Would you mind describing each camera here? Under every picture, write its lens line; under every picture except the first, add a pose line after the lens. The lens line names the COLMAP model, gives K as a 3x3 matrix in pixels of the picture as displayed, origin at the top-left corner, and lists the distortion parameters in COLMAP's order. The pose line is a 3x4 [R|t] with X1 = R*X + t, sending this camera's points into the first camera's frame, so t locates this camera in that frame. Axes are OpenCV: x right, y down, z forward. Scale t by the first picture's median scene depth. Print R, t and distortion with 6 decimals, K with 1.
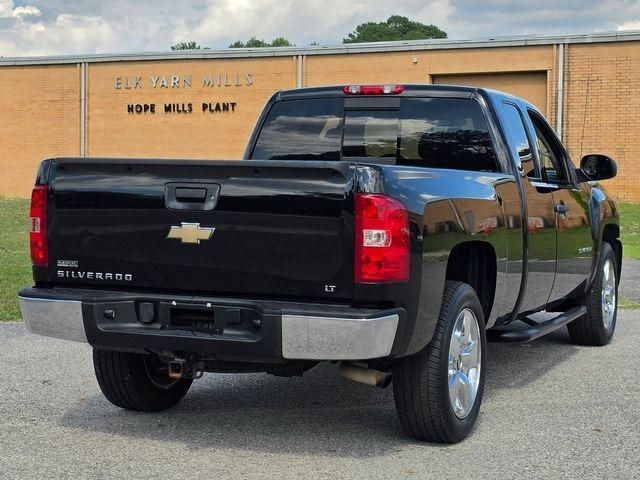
lens RADIAL K [[1487.2, 0, 320.0], [0, 1487.2, 240.0], [0, 0, 1]] dist [0.120033, 0.275682]
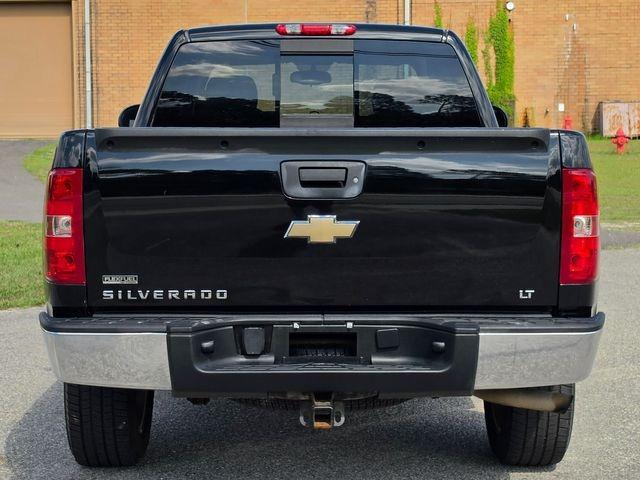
lens RADIAL K [[1487.2, 0, 320.0], [0, 1487.2, 240.0], [0, 0, 1]] dist [0.120033, 0.275682]
pose [[0.885777, -0.055591, 0.460769, -0.410772], [0.034010, 0.997906, 0.055016, -0.038329], [-0.462863, -0.033061, 0.885813, 0.342622]]
